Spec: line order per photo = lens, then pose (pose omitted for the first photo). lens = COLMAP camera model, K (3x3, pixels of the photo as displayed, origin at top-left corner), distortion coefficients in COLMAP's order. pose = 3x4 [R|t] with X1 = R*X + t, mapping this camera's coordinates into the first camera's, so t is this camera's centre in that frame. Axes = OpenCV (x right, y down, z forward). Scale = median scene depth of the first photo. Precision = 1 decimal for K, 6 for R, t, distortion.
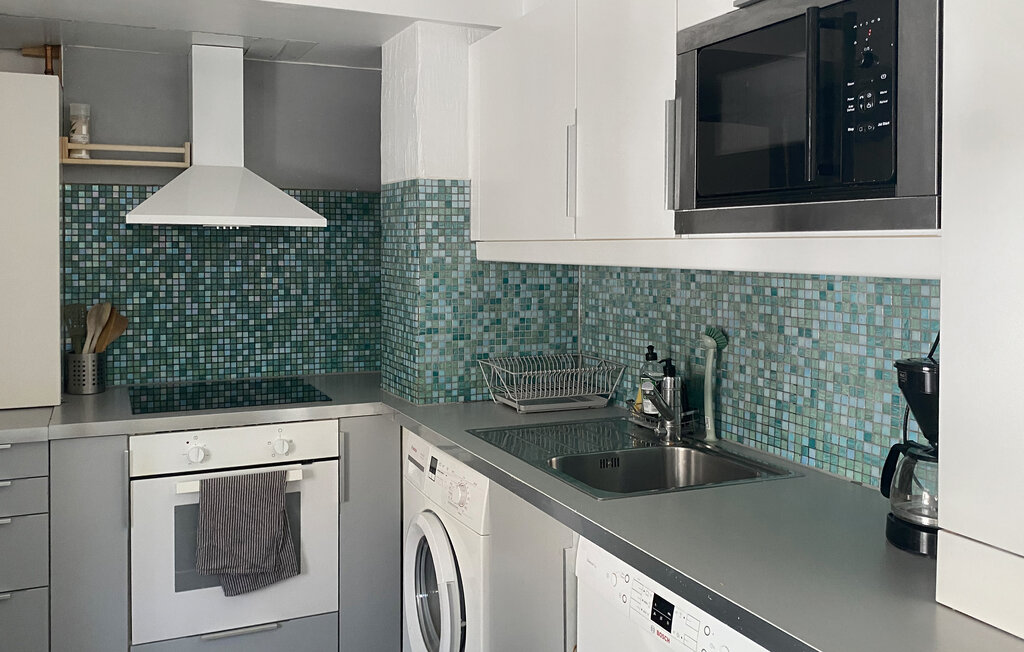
lens RADIAL K [[883.9, 0, 511.8], [0, 883.9, 288.4], [0, 0, 1]] dist [-0.061148, -0.001878]
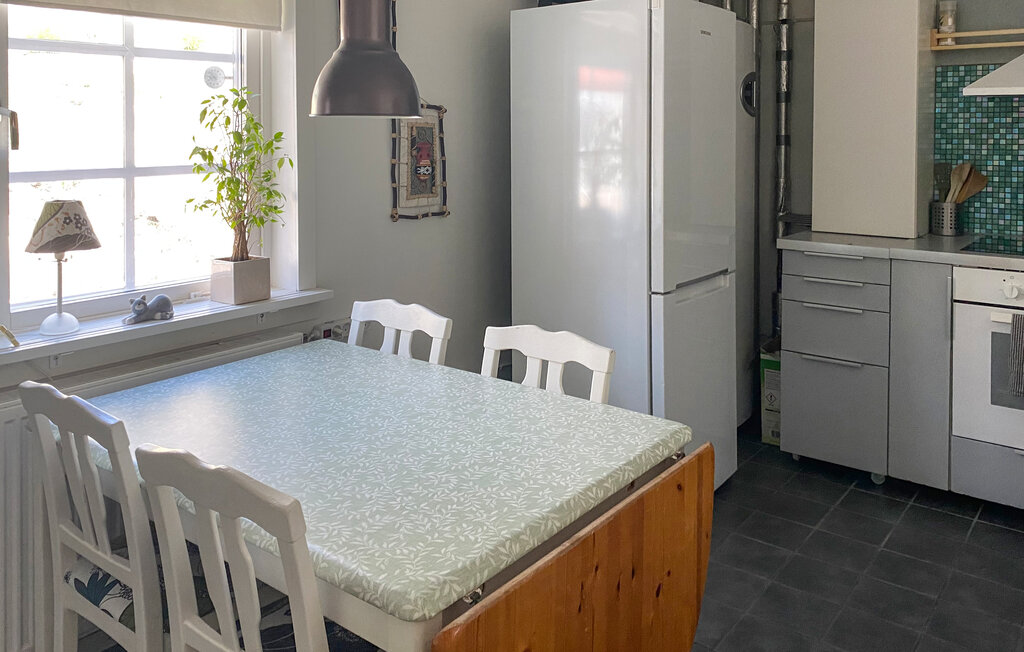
lens RADIAL K [[784.0, 0, 510.0], [0, 784.0, 339.0], [0, 0, 1]] dist [-0.042721, -0.000894]
pose [[0.450093, 0.219432, -0.865602, 0.255883], [-0.021847, 0.971754, 0.234981, 0.016683], [0.892715, -0.086852, 0.442173, -0.097504]]
